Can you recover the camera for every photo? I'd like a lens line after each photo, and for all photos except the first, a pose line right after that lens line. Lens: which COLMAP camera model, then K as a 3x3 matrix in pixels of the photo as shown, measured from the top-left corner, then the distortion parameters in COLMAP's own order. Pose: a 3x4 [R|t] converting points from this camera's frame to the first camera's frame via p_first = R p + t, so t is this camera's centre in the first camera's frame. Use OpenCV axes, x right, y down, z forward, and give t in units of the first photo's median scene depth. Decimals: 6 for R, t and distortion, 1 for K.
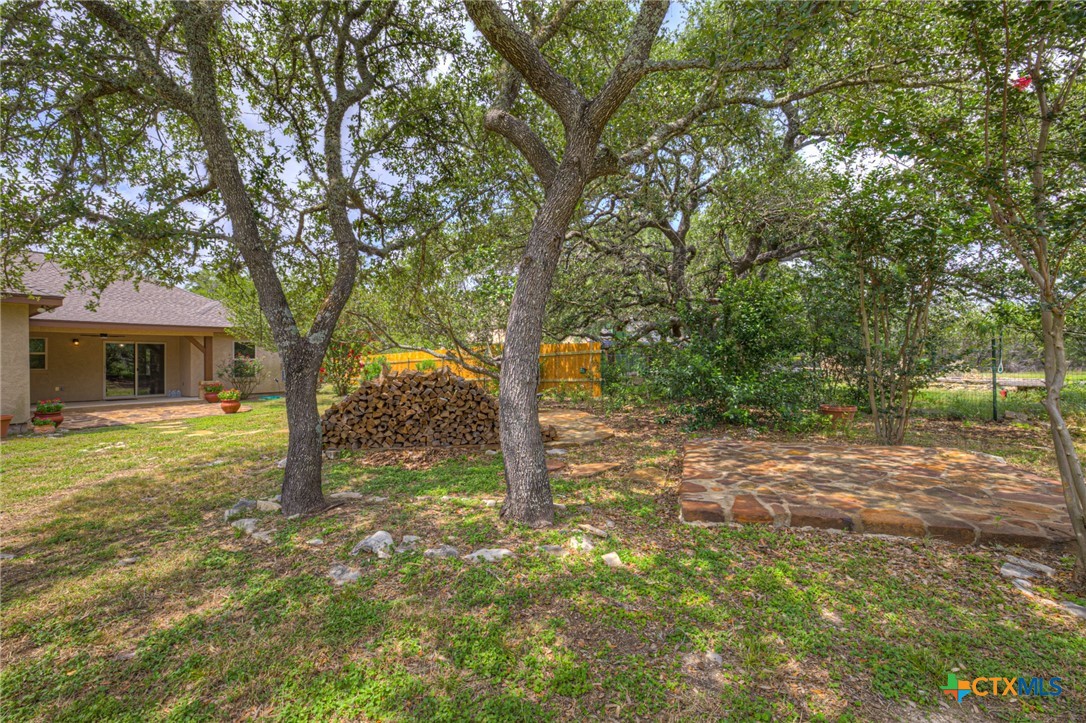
lens RADIAL K [[471.5, 0, 541.8], [0, 471.5, 359.8], [0, 0, 1]] dist [-0.002341, -0.000098]
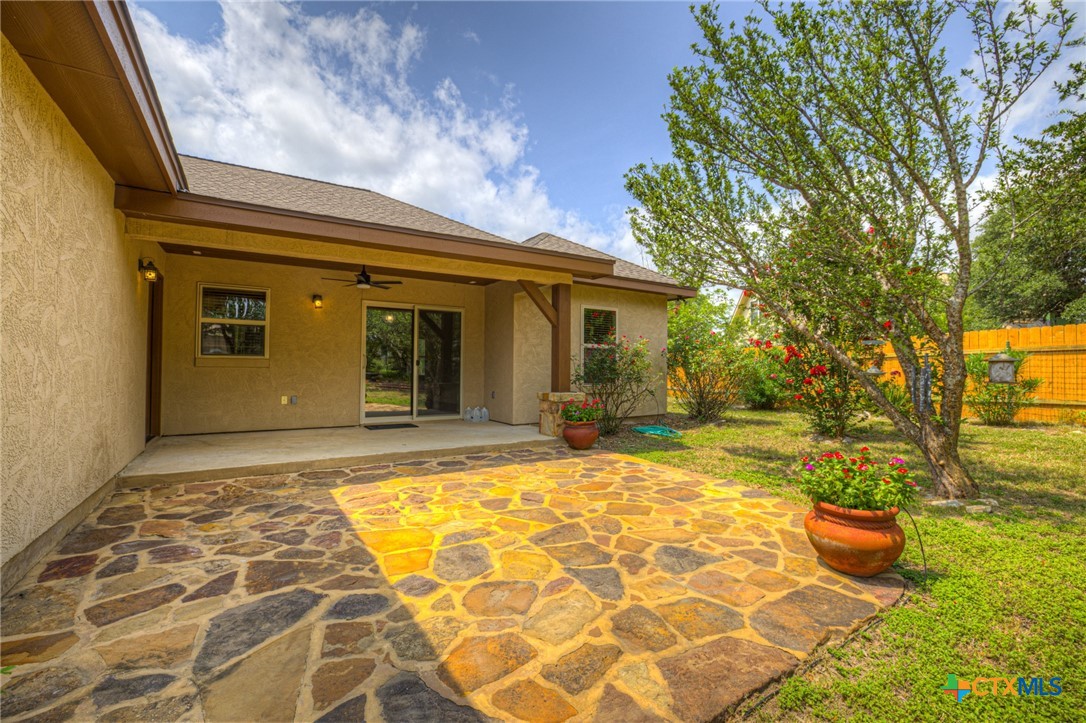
lens RADIAL K [[471.5, 0, 543.0], [0, 471.5, 362.8], [0, 0, 1]] dist [-0.002341, -0.000098]
pose [[0.924846, 0.012119, -0.380149, -0.581759], [-0.014981, 0.999877, -0.004571, 0.021524], [0.380047, 0.009922, 0.924914, 0.628053]]
